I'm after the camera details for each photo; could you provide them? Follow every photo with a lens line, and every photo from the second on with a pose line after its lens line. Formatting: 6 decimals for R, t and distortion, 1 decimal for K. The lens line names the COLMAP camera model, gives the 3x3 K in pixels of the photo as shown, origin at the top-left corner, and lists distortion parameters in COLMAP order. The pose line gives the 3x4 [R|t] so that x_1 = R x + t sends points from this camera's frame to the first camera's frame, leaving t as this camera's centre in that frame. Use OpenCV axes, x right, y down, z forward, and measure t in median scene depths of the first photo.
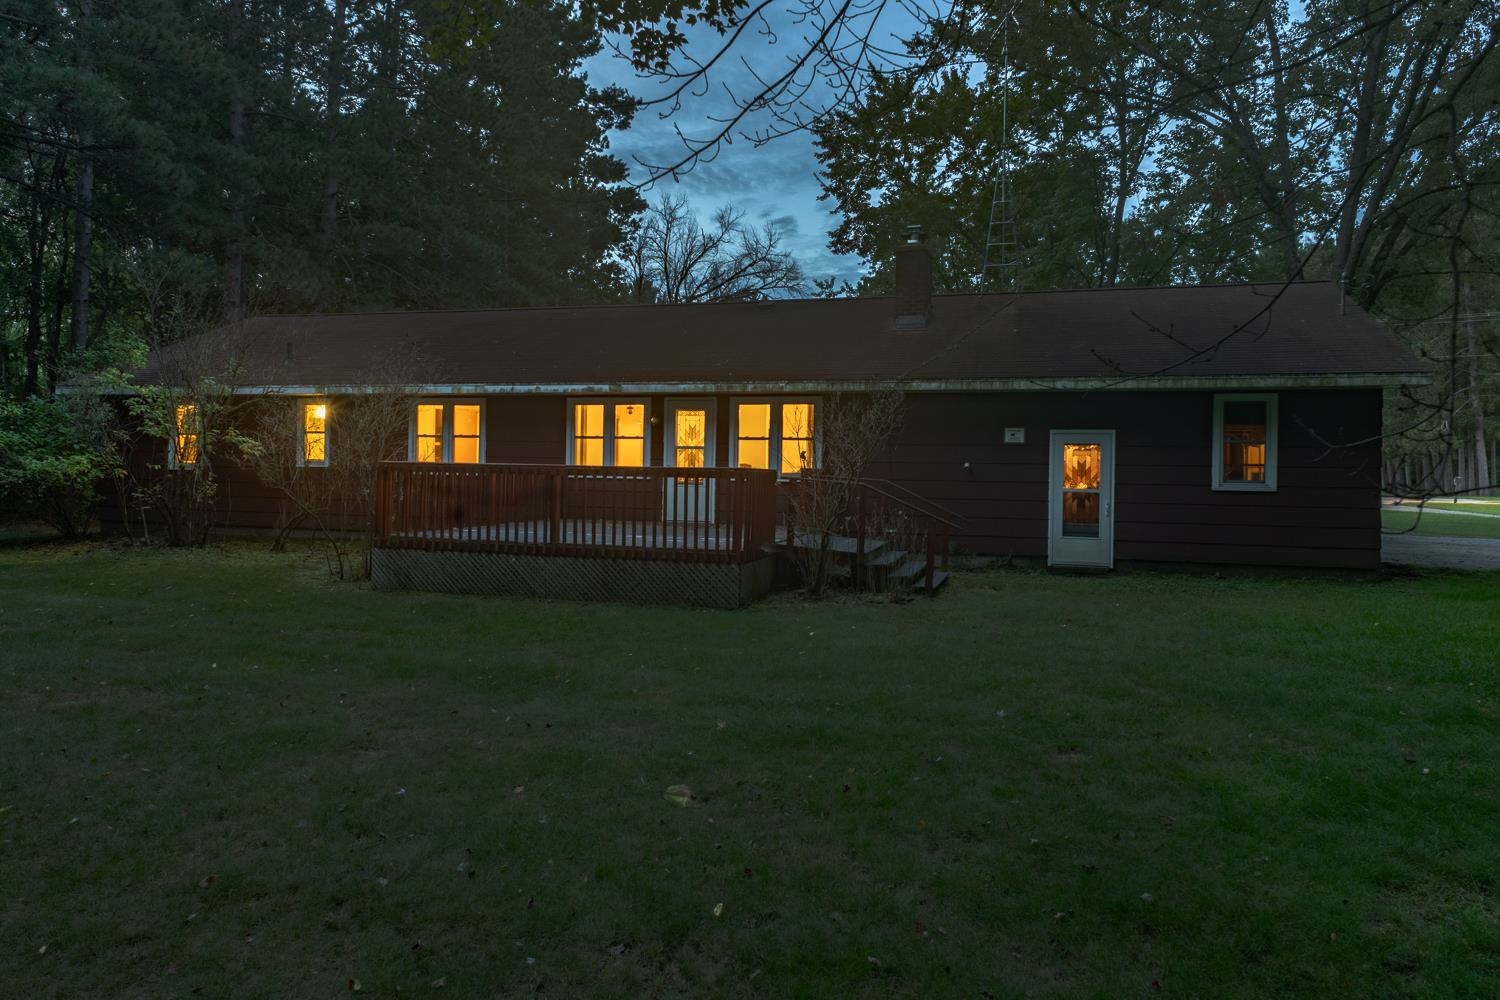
lens RADIAL K [[903.4, 0, 595.6], [0, 903.4, 458.2], [0, 0, 1]] dist [0.031391, 0.000340]
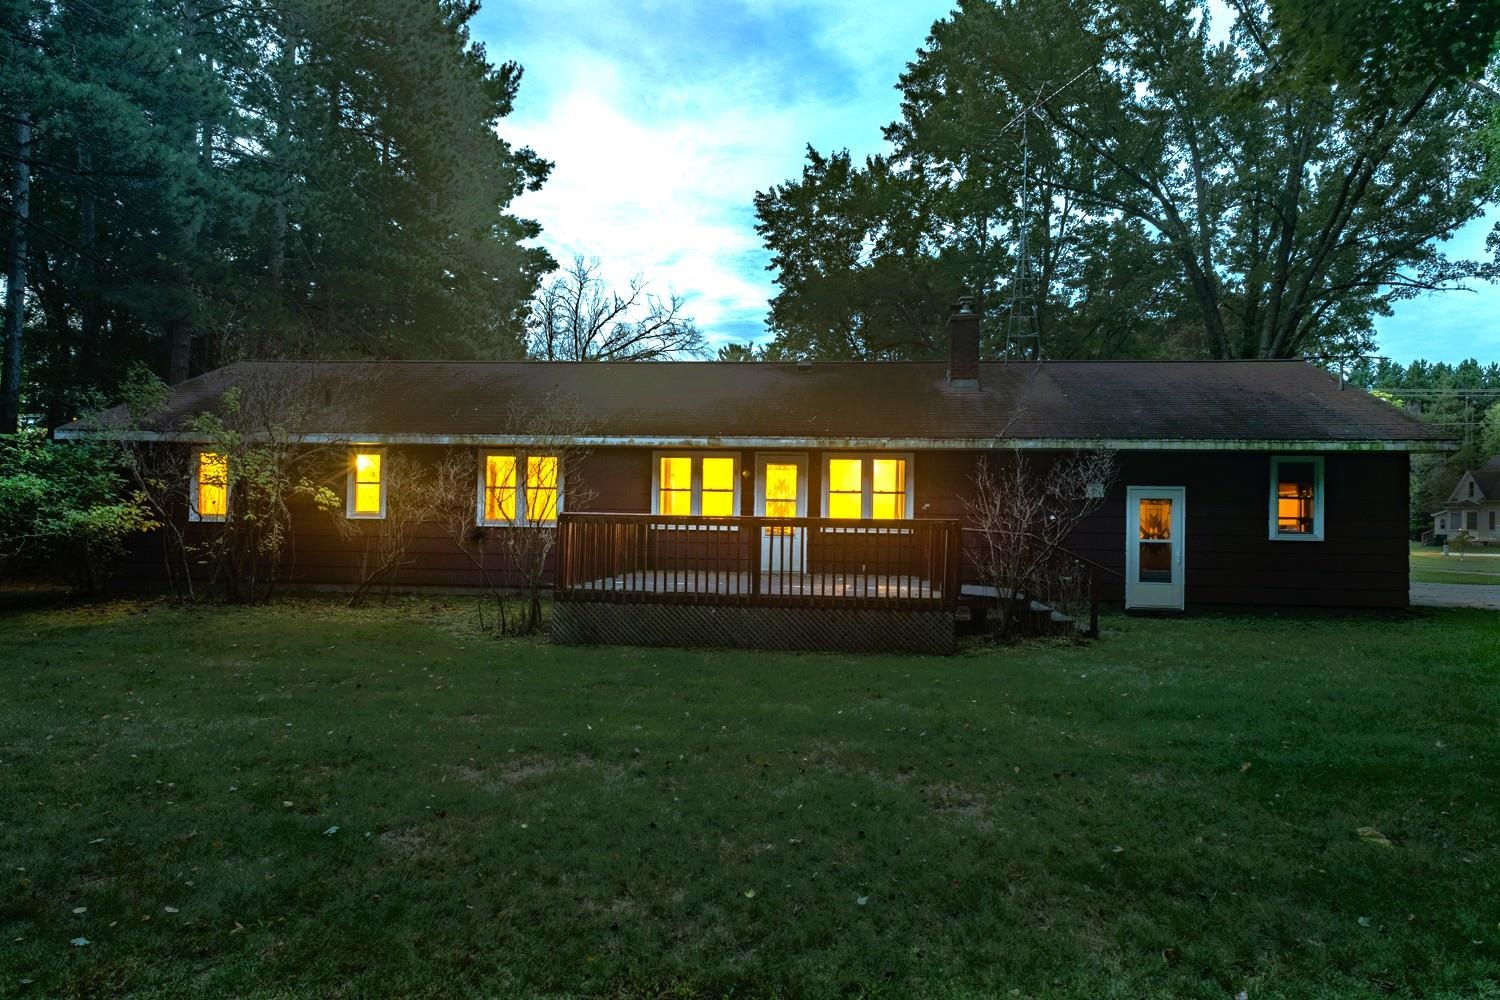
lens RADIAL K [[874.8, 0, 615.0], [0, 874.8, 505.8], [0, 0, 1]] dist [0.029481, 0.000515]
pose [[0.985241, 0.003946, 0.171127, -0.251068], [-0.002850, 0.999974, -0.006650, 0.001487], [-0.171149, 0.006064, 0.985226, 0.041276]]
